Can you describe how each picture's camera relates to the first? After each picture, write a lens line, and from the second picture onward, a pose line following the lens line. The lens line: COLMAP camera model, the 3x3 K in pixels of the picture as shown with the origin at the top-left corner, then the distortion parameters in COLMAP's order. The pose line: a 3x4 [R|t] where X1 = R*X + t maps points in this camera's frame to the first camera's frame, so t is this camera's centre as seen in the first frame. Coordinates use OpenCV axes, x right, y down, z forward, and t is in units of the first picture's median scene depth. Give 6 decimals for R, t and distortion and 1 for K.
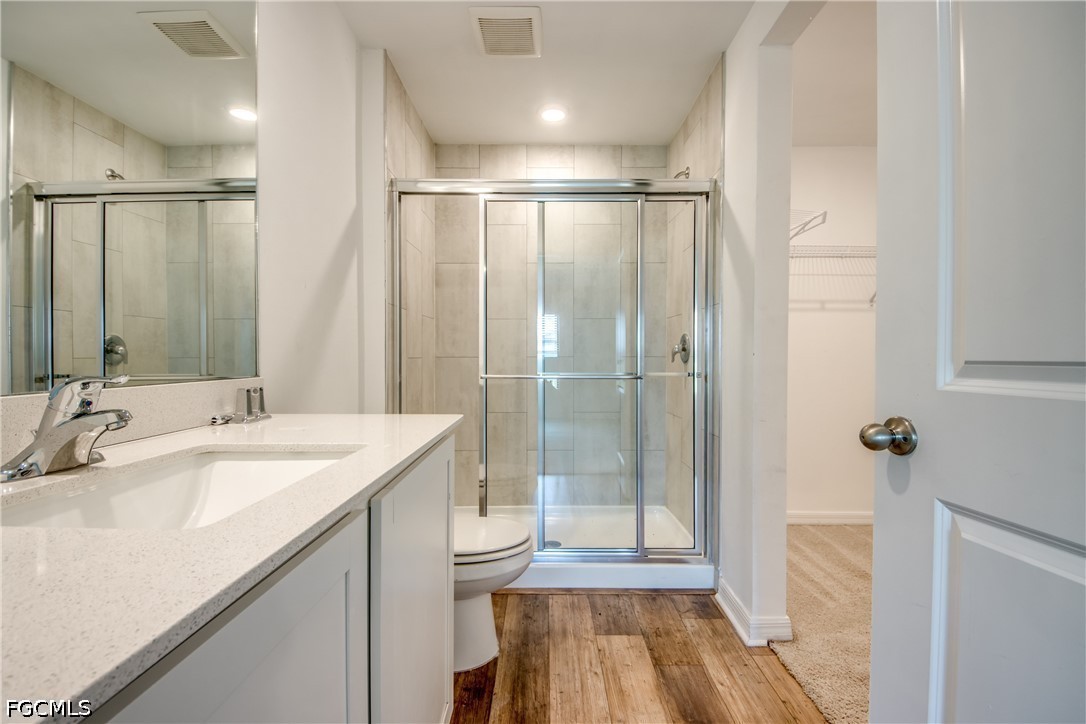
lens RADIAL K [[456.2, 0, 540.3], [0, 456.2, 379.7], [0, 0, 1]] dist [0.027353, -0.018527]
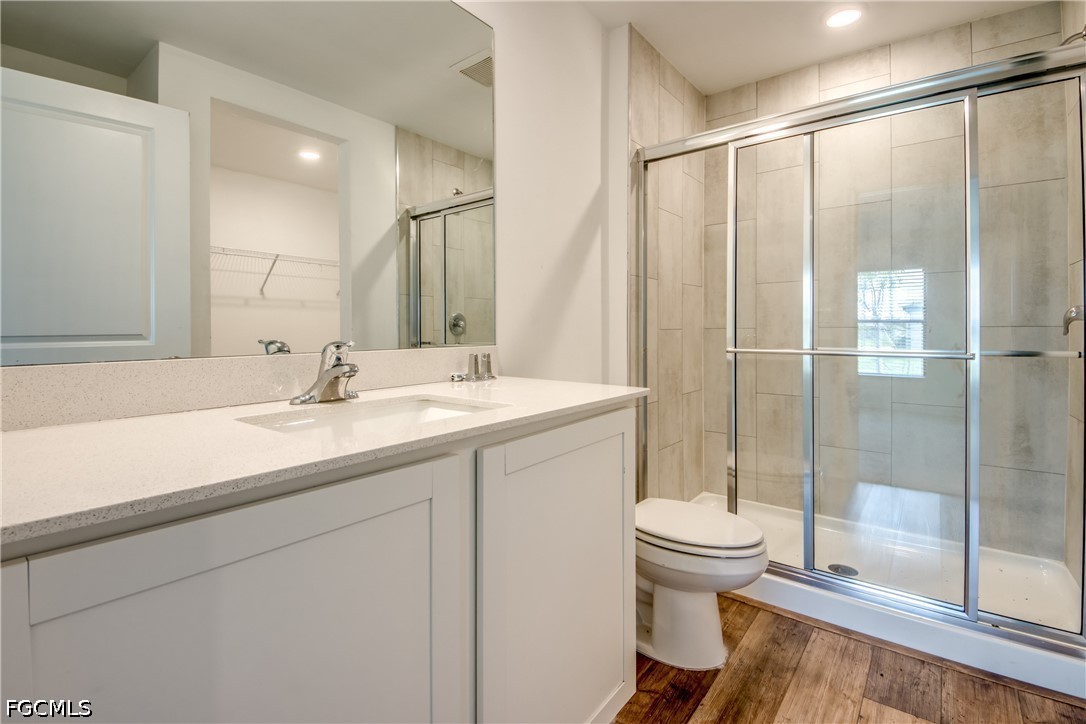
lens RADIAL K [[491.4, 0, 542.7], [0, 491.4, 351.7], [0, 0, 1]] dist [0.032133, -0.025399]
pose [[0.792456, 0.024807, -0.609425, 0.169498], [-0.026419, 0.999631, 0.006337, -0.000493], [0.609357, 0.011079, 0.792818, 0.028941]]
